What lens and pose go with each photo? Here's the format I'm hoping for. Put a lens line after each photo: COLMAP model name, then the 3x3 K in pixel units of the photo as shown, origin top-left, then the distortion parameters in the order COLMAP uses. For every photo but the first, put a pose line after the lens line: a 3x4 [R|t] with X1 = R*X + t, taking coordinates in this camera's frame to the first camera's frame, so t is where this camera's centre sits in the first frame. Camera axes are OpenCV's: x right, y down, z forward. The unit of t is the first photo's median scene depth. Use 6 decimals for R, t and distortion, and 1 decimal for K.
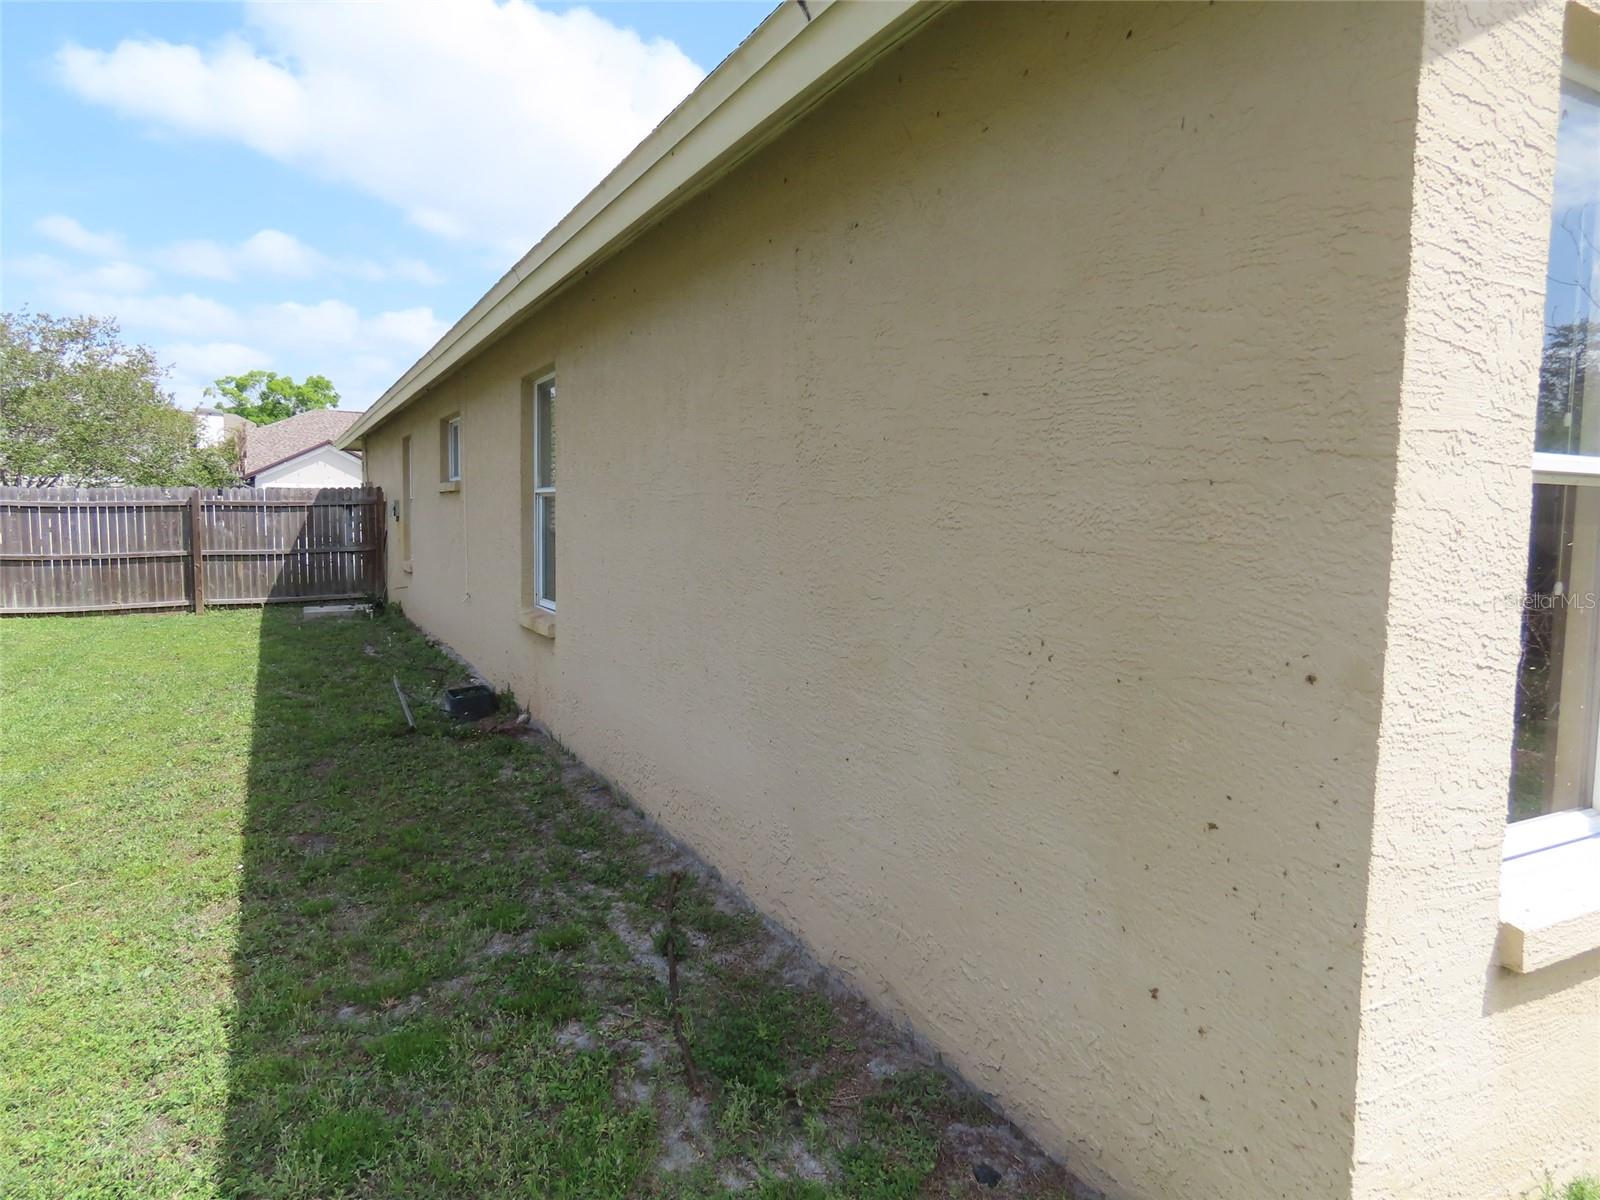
lens RADIAL K [[997.3, 0, 802.4], [0, 997.3, 596.4], [0, 0, 1]] dist [-0.022676, 0.006336]
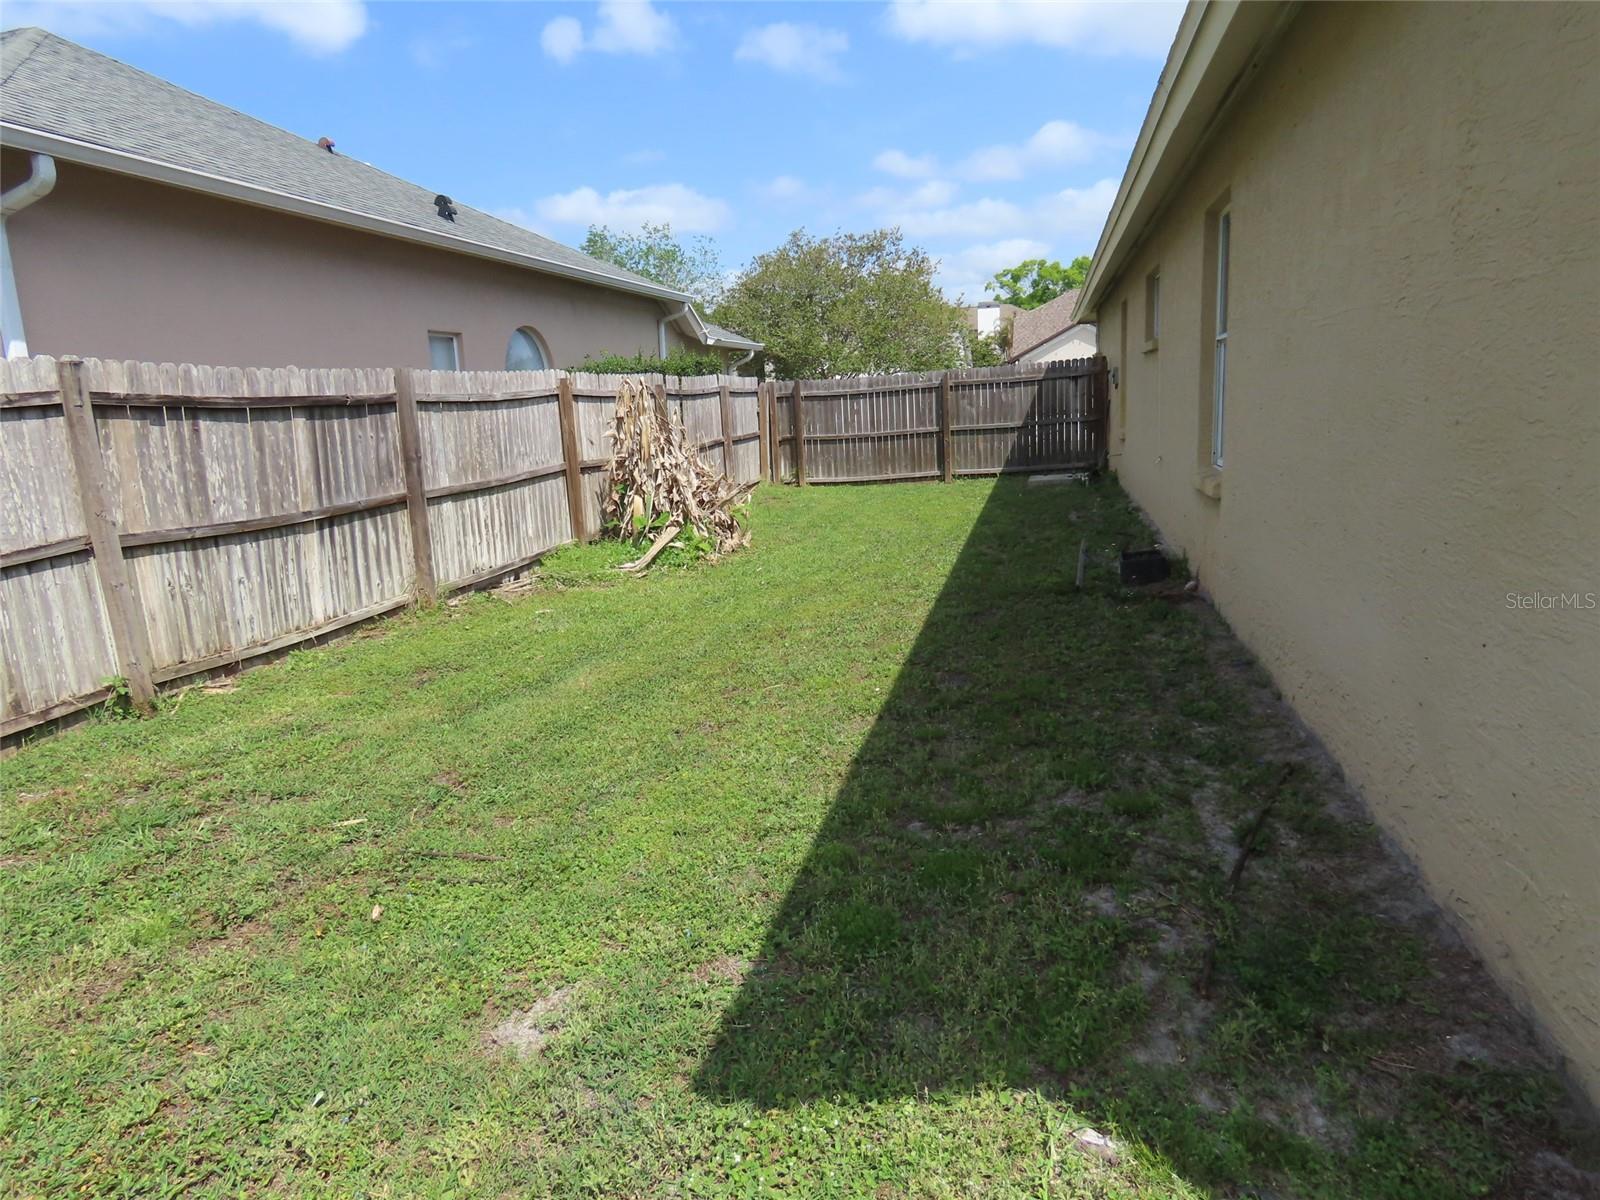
lens RADIAL K [[997.3, 0, 802.1], [0, 997.3, 598.0], [0, 0, 1]] dist [-0.022676, 0.006336]
pose [[0.743636, 0.072578, -0.664633, 0.119967], [0.011678, 0.992529, 0.121451, 0.026152], [0.668482, -0.098077, 0.737233, 0.096224]]
